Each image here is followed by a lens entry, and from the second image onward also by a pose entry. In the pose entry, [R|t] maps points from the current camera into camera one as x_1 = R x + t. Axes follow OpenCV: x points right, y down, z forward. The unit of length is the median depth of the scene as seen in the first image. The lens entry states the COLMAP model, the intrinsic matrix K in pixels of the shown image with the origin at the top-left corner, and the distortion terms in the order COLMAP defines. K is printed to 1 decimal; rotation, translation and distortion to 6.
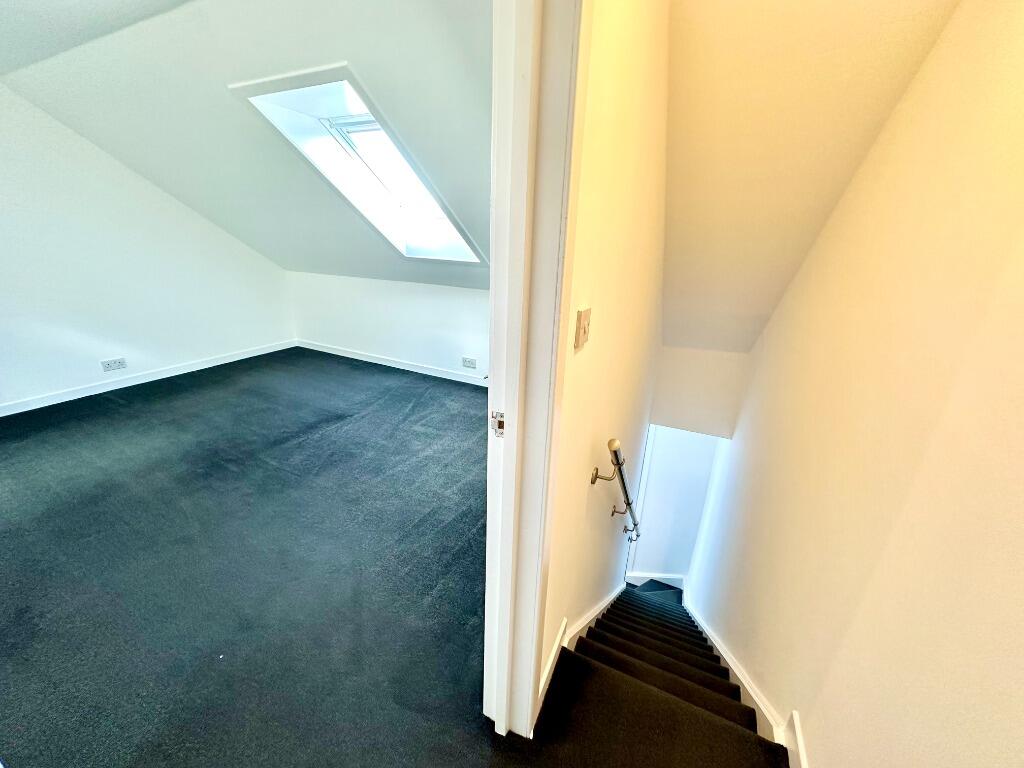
lens RADIAL K [[409.5, 0, 508.7], [0, 409.5, 382.2], [0, 0, 1]] dist [-0.000377, -0.000001]
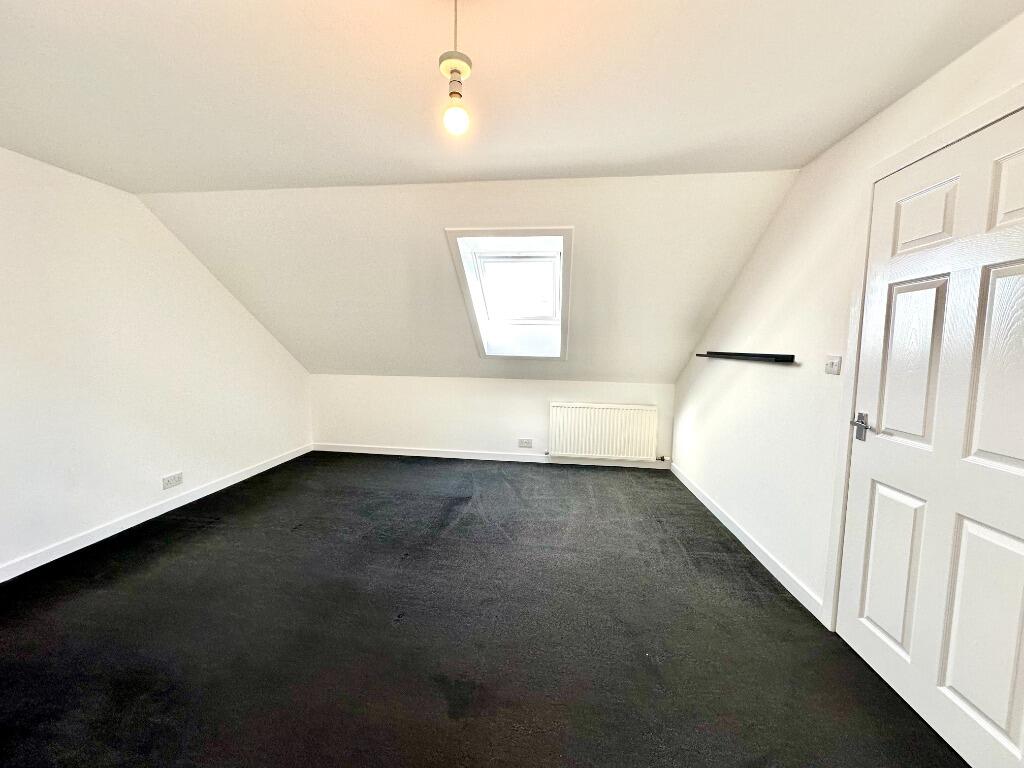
lens RADIAL K [[409.5, 0, 516.2], [0, 409.5, 383.7], [0, 0, 1]] dist [-0.000377, -0.000001]
pose [[0.940647, -0.048271, 0.335938, -0.564132], [0.125327, 0.969277, -0.211648, 0.033614], [-0.315400, 0.241188, 0.917797, -0.086530]]
